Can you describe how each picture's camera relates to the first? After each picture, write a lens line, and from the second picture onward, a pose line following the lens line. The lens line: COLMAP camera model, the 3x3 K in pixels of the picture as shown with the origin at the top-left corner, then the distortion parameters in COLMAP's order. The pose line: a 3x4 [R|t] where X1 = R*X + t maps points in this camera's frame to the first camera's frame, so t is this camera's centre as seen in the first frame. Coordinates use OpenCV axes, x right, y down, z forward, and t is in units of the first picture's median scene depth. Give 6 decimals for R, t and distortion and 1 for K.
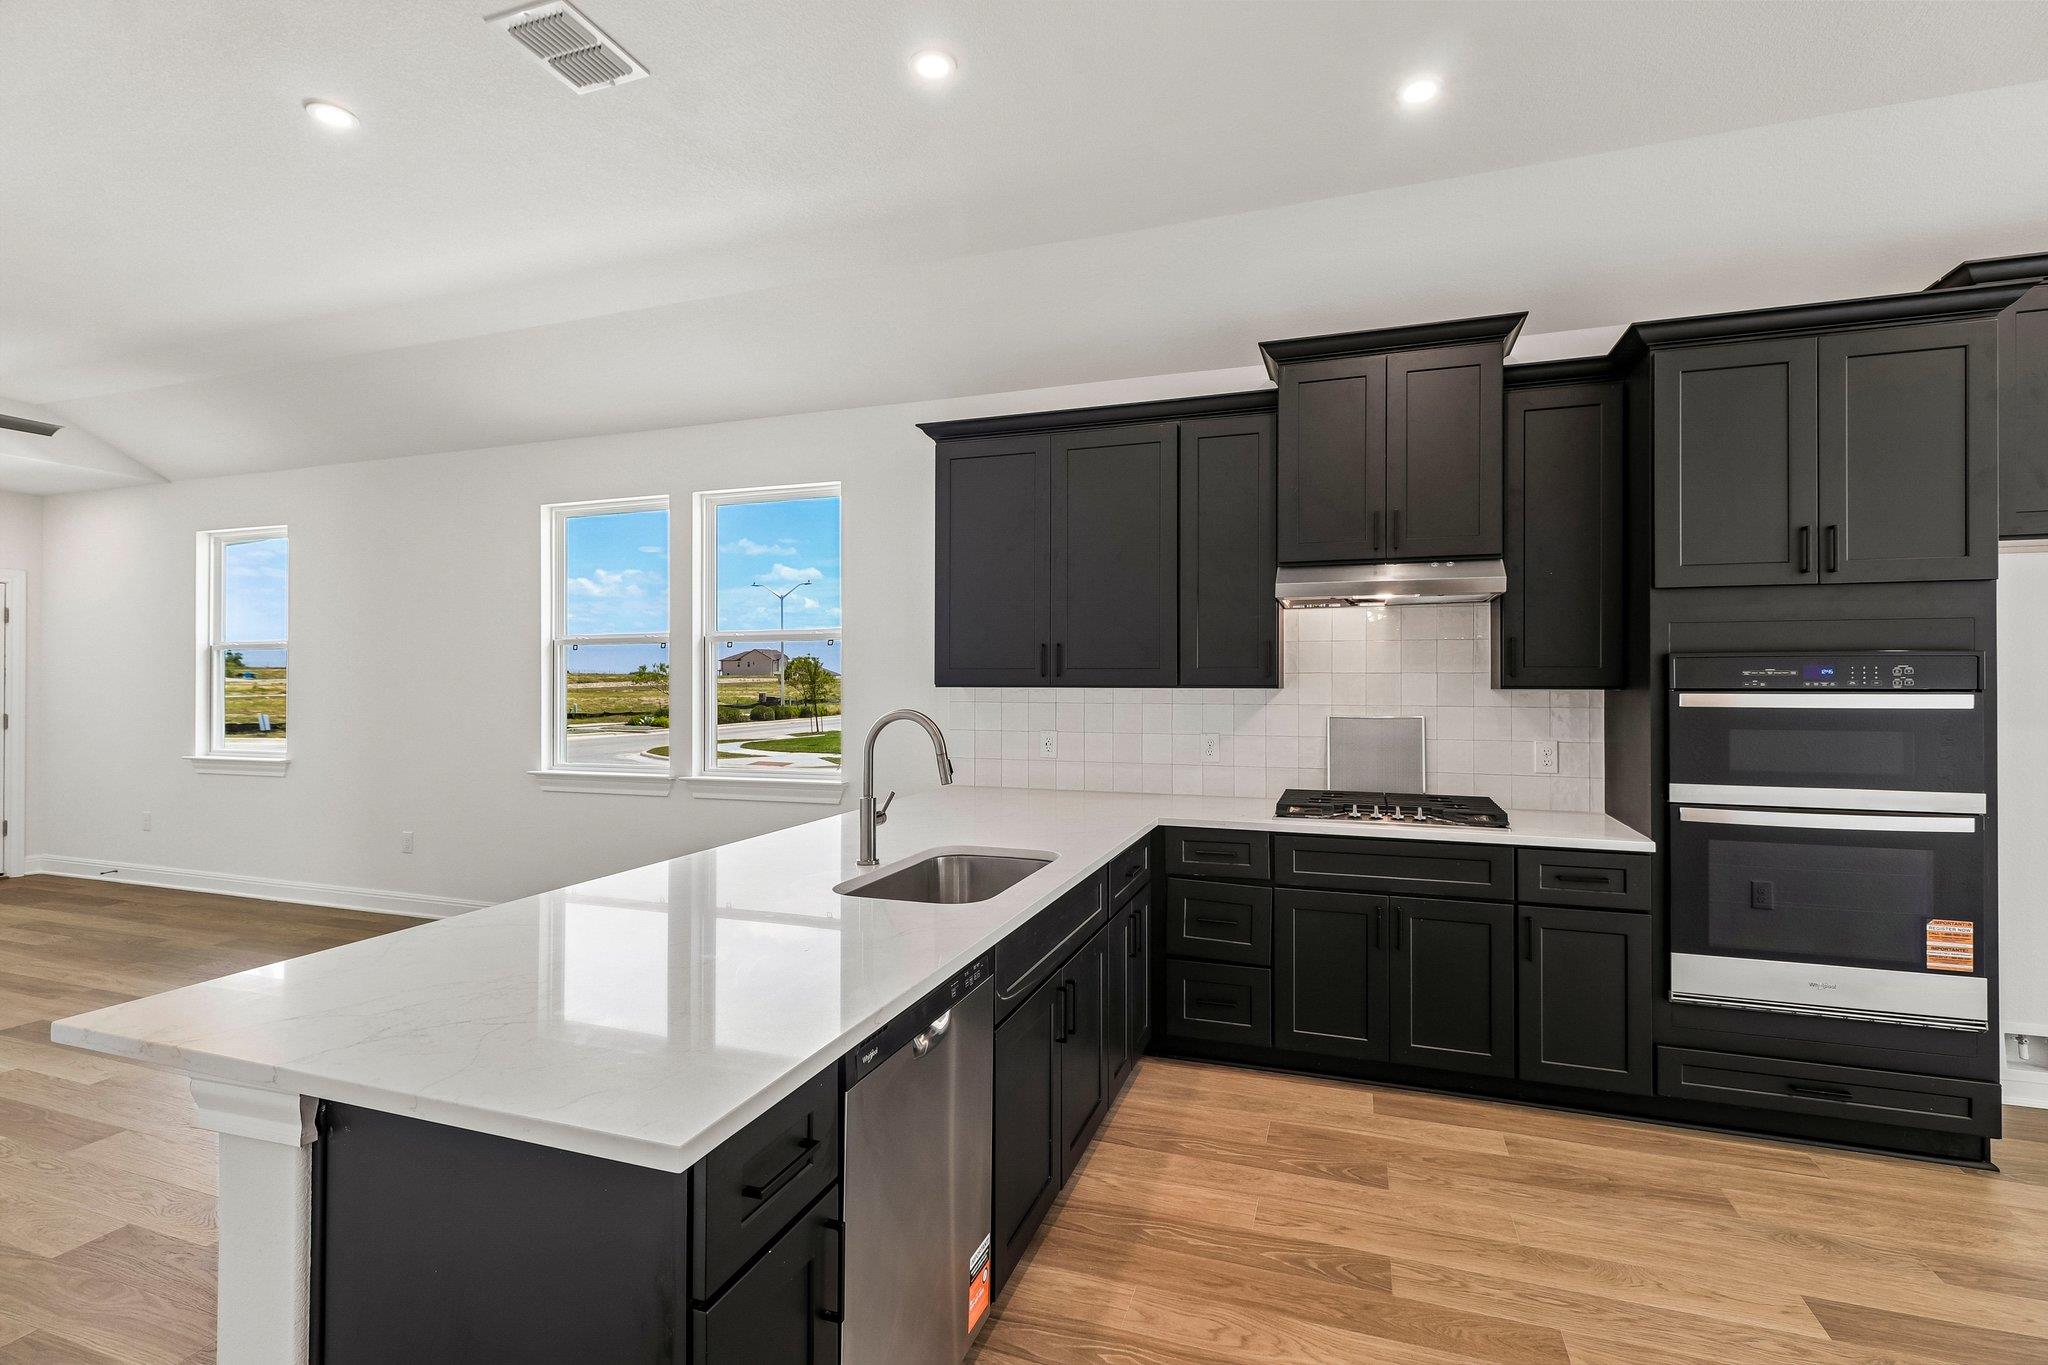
lens RADIAL K [[938.0, 0, 1028.1], [0, 938.0, 665.0], [0, 0, 1]] dist [0.000746, 0.000024]
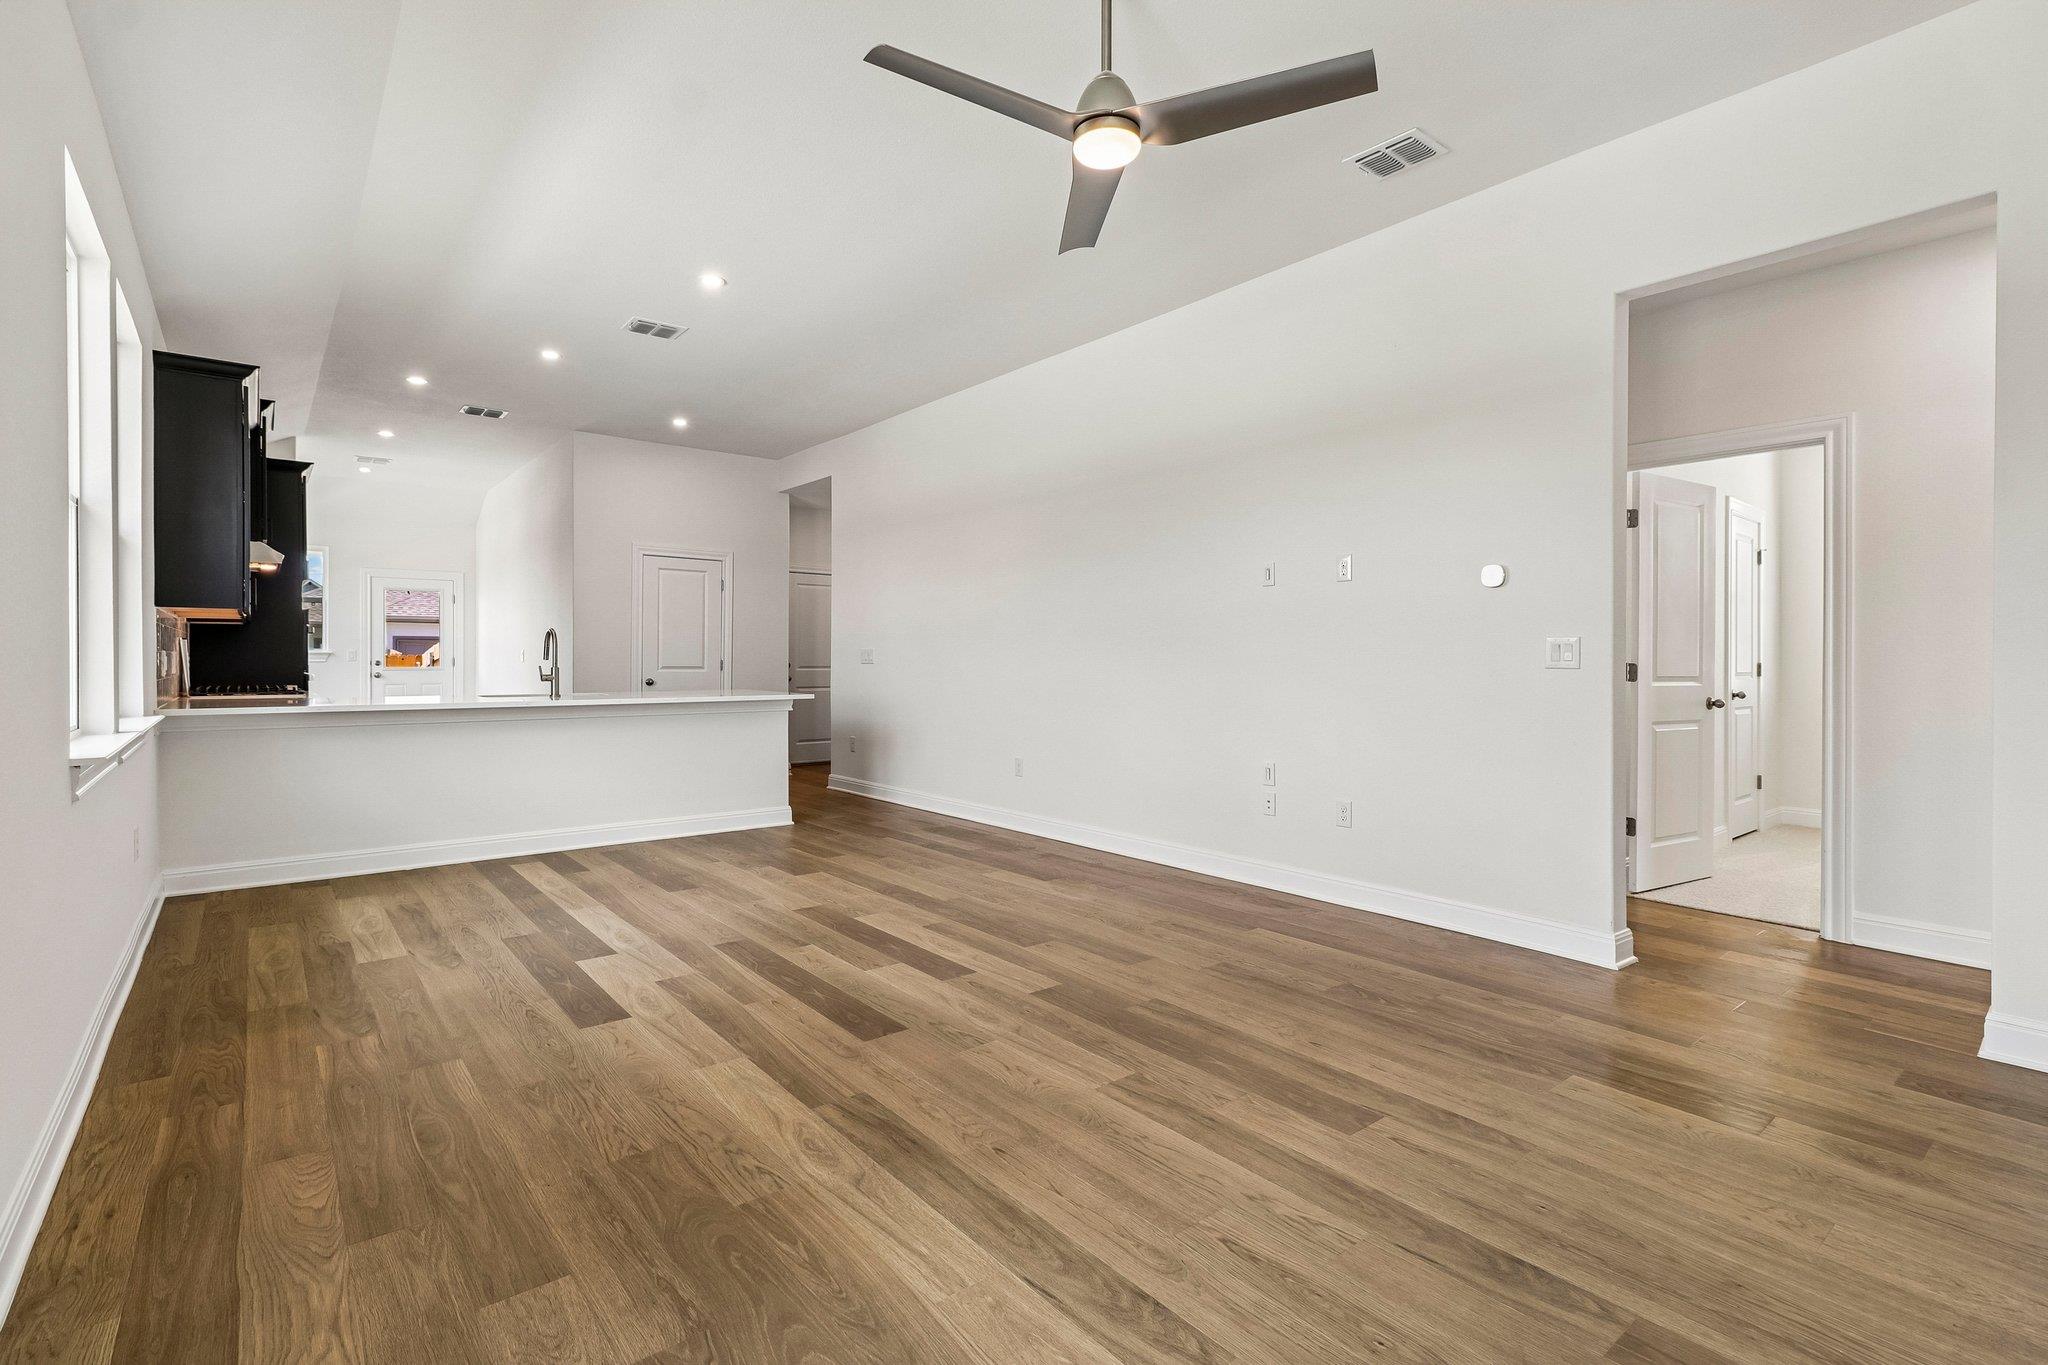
lens RADIAL K [[956.7, 0, 1014.6], [0, 956.7, 661.2], [0, 0, 1]] dist [0.009986, 0.000072]
pose [[-0.848000, -0.001033, 0.529996, -1.490501], [-0.008540, 0.999895, -0.011715, 0.093413], [-0.529928, -0.014461, -0.847919, 1.519118]]
